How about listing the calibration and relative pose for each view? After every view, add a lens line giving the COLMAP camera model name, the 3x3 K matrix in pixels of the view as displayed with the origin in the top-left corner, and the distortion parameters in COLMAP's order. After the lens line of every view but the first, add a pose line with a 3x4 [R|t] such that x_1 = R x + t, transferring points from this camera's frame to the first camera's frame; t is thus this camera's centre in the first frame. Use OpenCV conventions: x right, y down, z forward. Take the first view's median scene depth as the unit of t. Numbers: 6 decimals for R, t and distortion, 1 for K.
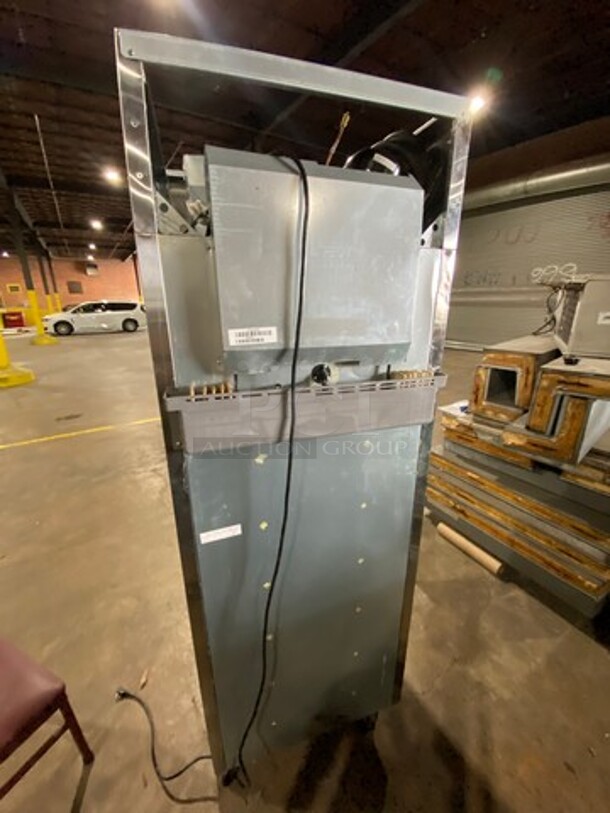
lens RADIAL K [[340.3, 0, 305.0], [0, 340.3, 406.5], [0, 0, 1]] dist [-0.000349, -0.000138]
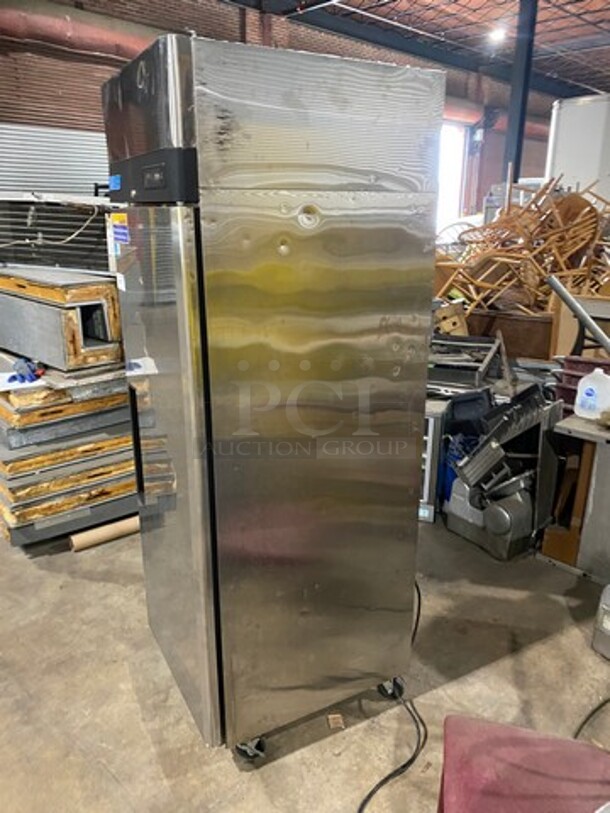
lens RADIAL K [[629.6, 0, 305.0], [0, 629.6, 406.5], [0, 0, 1]] dist [0.043465, -0.001116]
pose [[-0.168975, -0.282913, 0.944144, -0.976279], [0.300398, 0.897560, 0.322717, -0.208292], [-0.938727, 0.338150, -0.066679, 0.617951]]
